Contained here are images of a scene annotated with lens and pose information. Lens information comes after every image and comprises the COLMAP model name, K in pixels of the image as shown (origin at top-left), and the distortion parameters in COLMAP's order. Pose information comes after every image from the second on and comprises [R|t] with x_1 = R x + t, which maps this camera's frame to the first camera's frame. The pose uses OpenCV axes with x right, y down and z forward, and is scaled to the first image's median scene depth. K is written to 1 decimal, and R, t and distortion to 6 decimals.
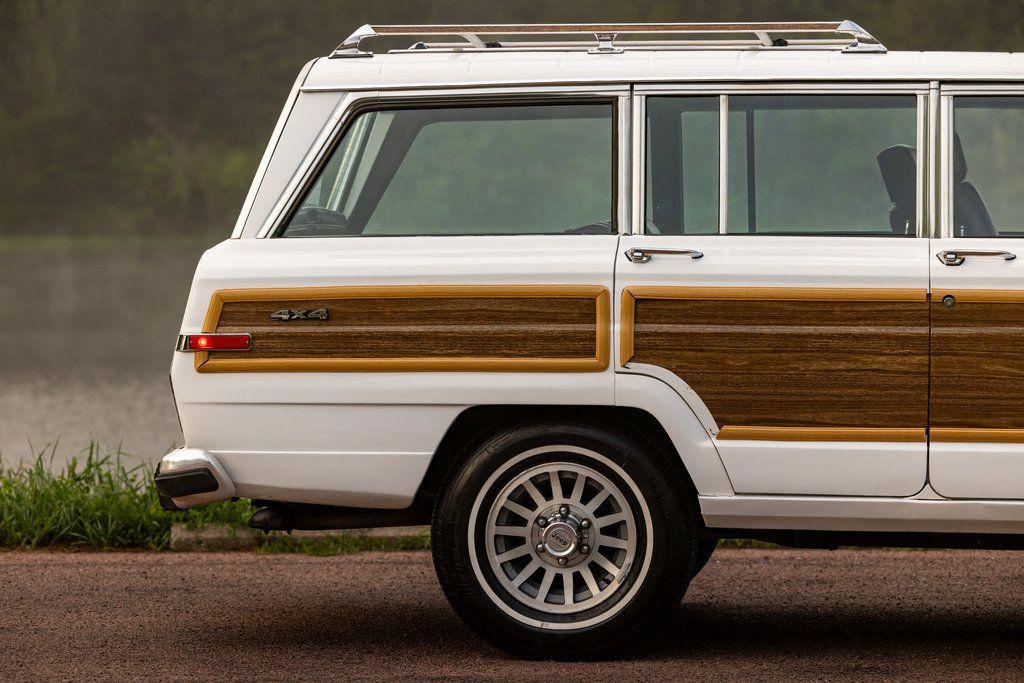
lens RADIAL K [[3766.3, 0, 512.0], [0, 3766.3, 341.5], [0, 0, 1]] dist [-0.054798, 0.729786]
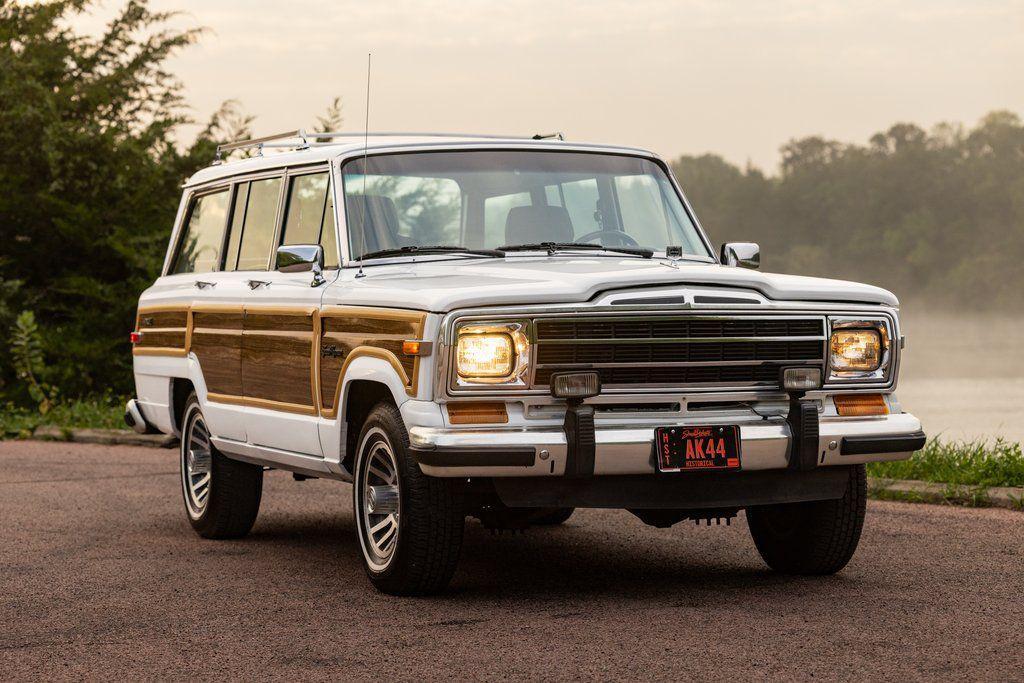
lens RADIAL K [[3012.8, 0, 512.0], [0, 3012.8, 341.5], [0, 0, 1]] dist [-0.024669, -0.239758]
pose [[0.449937, 0.008008, -0.893025, 1.230967], [-0.017075, 0.999854, 0.000363, -0.001505], [0.892897, 0.015085, 0.450008, 0.541301]]
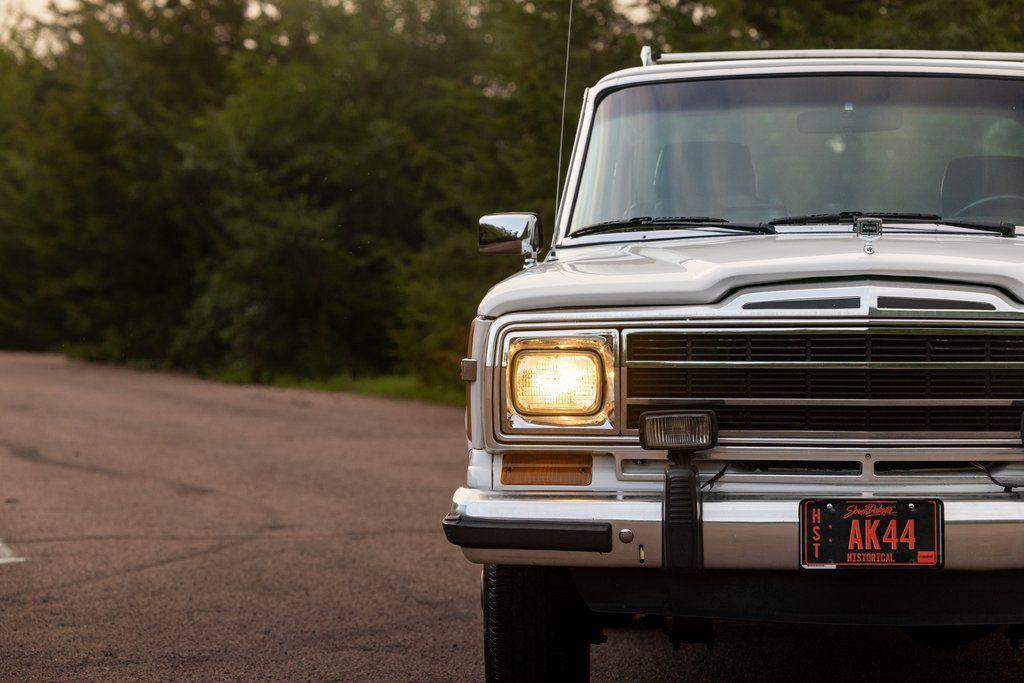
lens RADIAL K [[3766.3, 0, 512.0], [0, 3766.3, 341.5], [0, 0, 1]] dist [-0.054798, 0.729786]
pose [[0.049577, 0.016315, -0.998637, 1.164554], [-0.029220, 0.999462, 0.014878, -0.017469], [0.998343, 0.028443, 0.050027, 0.928387]]
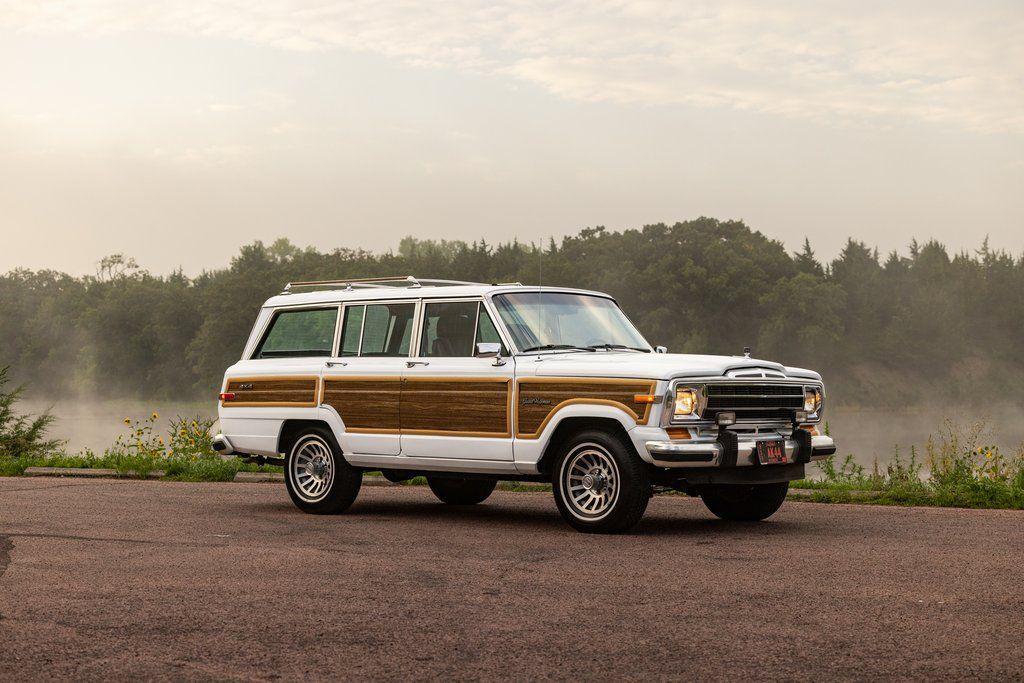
lens RADIAL K [[1982.5, 0, 512.0], [0, 1982.5, 341.5], [0, 0, 1]] dist [-0.012853, -0.042766]
pose [[0.808273, -0.012605, -0.588673, 0.981802], [-0.019604, 0.998640, -0.048300, 0.026959], [0.588482, 0.050580, 0.806927, -0.079891]]
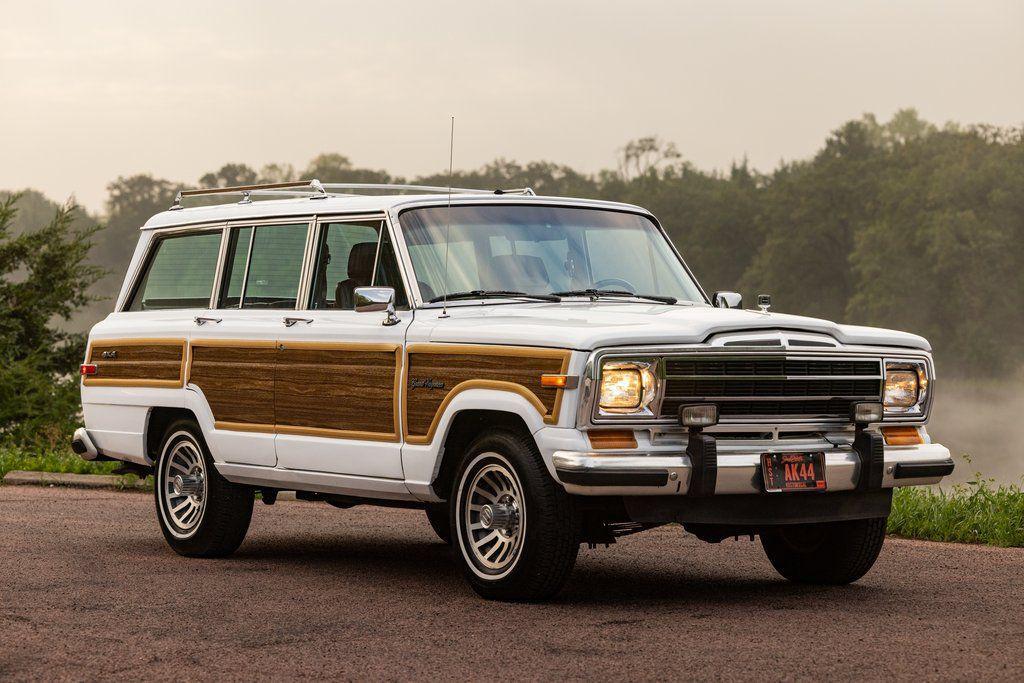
lens RADIAL K [[3100.1, 0, 512.0], [0, 3100.1, 341.5], [0, 0, 1]] dist [-0.062451, -0.184394]
pose [[0.637783, 0.003921, -0.770206, 1.209755], [-0.029418, 0.999381, -0.019272, 0.009477], [0.769654, 0.034949, 0.637504, 0.207653]]
